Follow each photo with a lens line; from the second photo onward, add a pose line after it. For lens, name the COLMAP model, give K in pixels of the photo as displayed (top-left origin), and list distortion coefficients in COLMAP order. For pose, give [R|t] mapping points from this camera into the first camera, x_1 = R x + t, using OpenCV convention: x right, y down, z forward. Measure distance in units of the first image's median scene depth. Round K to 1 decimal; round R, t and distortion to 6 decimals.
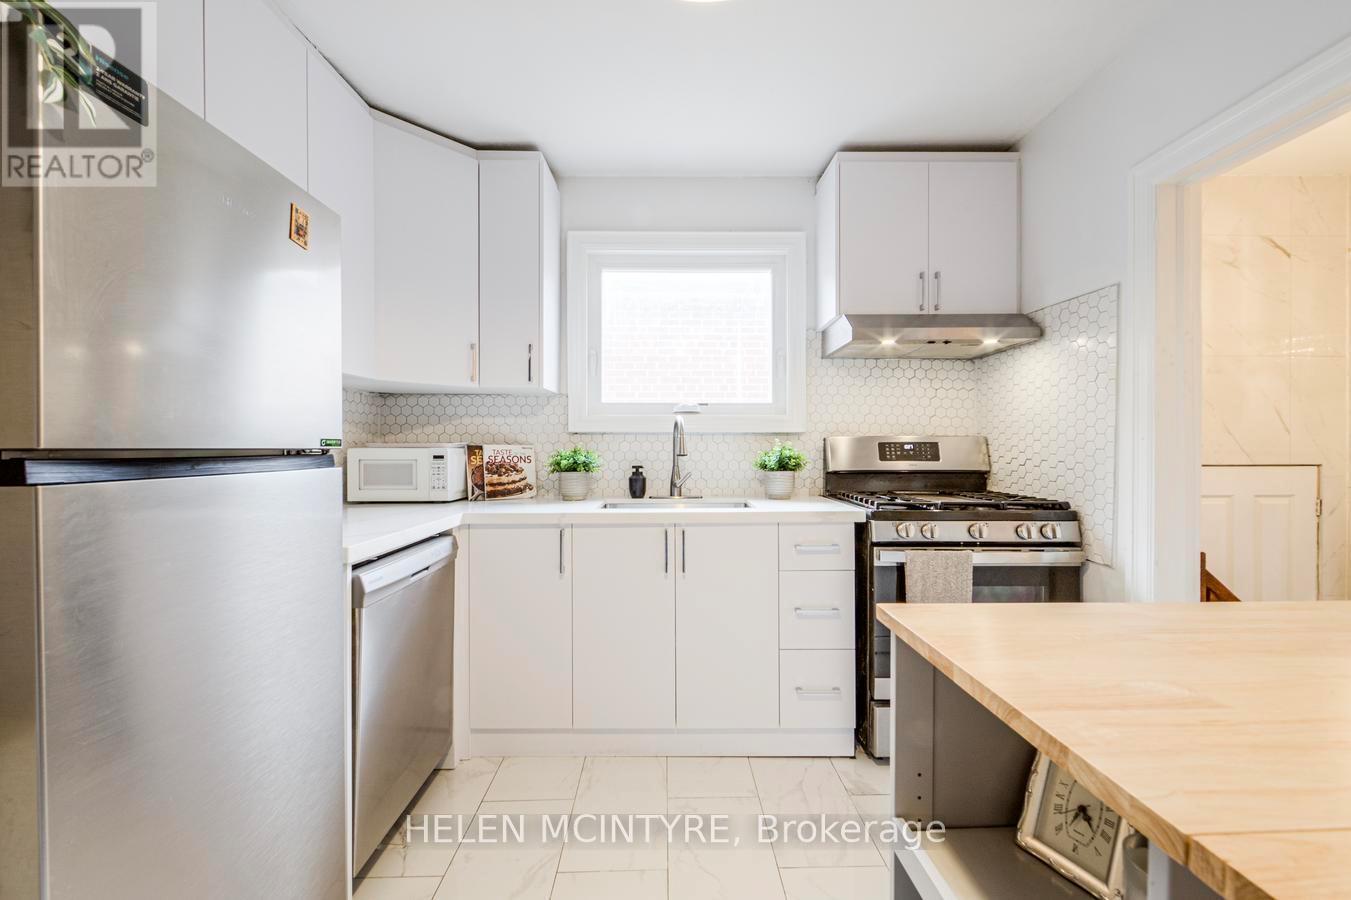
lens RADIAL K [[528.5, 0, 679.0], [0, 528.5, 449.1], [0, 0, 1]] dist [-0.002307, -0.000381]
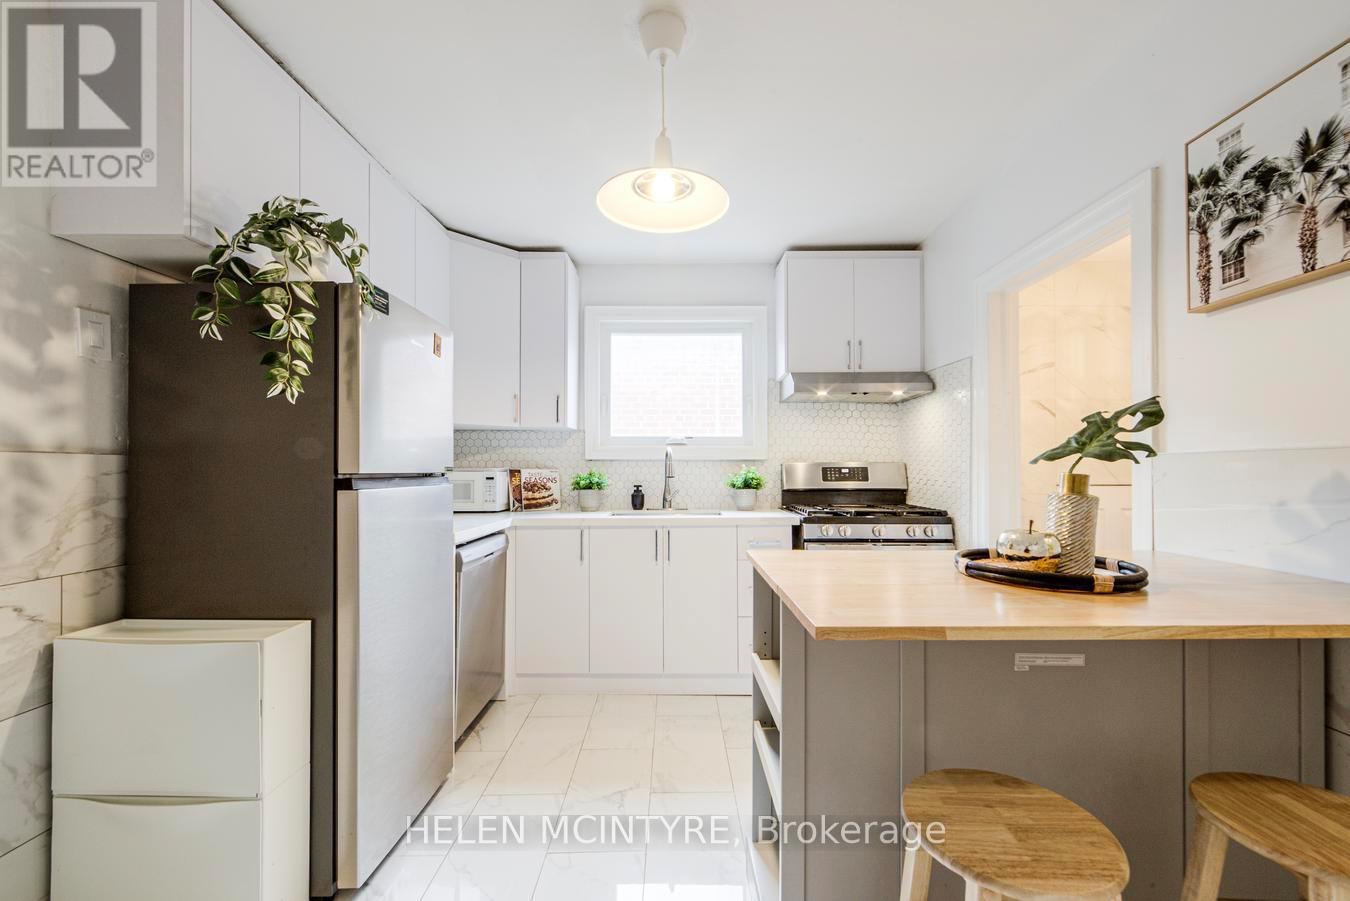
lens RADIAL K [[528.1, 0, 682.3], [0, 528.1, 464.9], [0, 0, 1]] dist [-0.002307, -0.000381]
pose [[0.999951, -0.000204, -0.009938, 0.046415], [0.000089, 0.999933, -0.011602, -0.003377], [0.009940, 0.011601, 0.999883, -0.321997]]
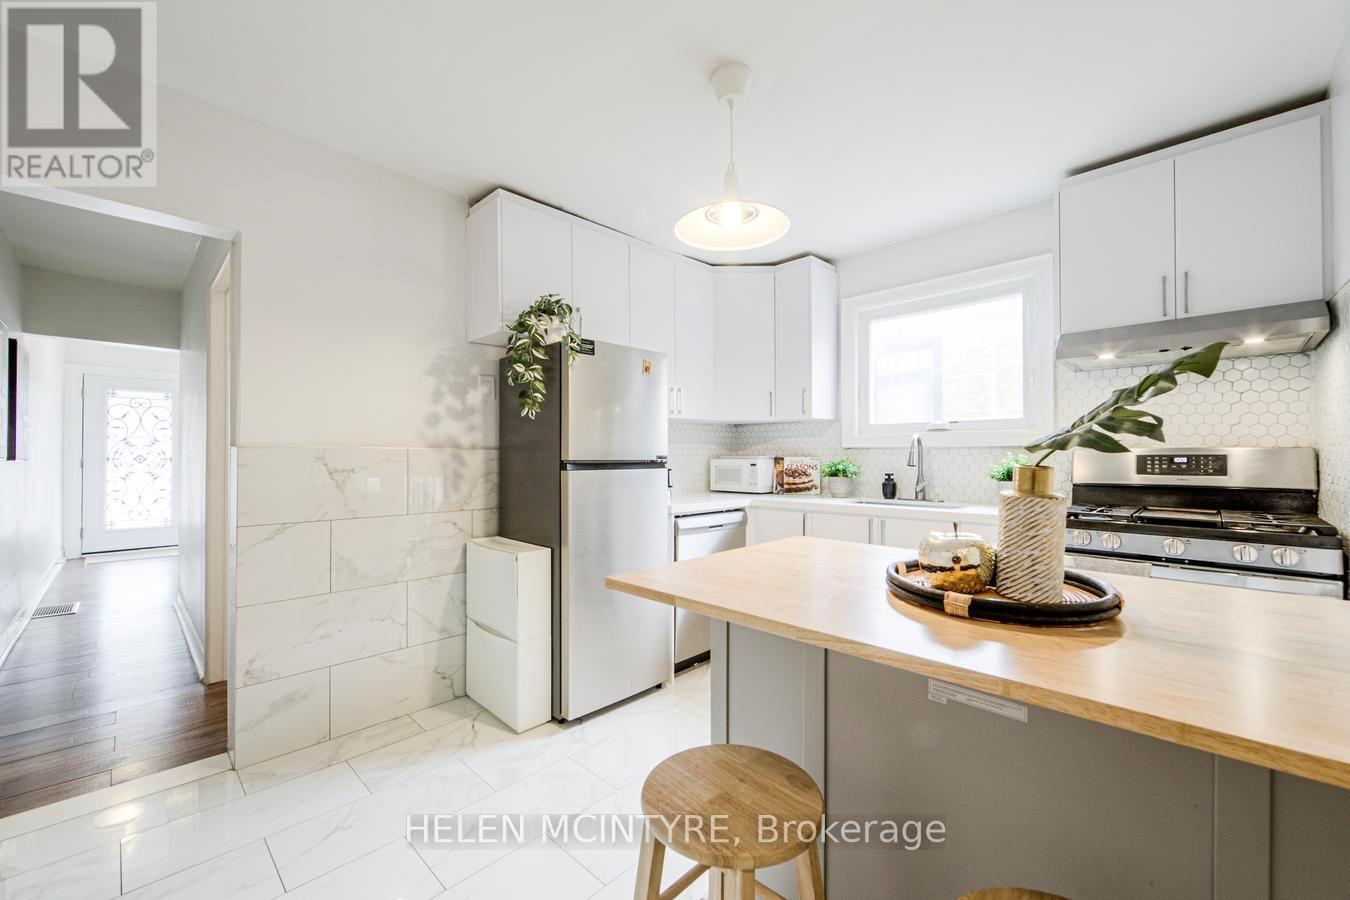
lens RADIAL K [[528.1, 0, 684.8], [0, 528.1, 453.9], [0, 0, 1]] dist [-0.002307, -0.000381]
pose [[0.712604, -0.002719, -0.701561, 0.479602], [-0.002844, 0.999973, -0.006764, -0.006187], [0.701560, 0.006816, 0.712577, -0.259115]]
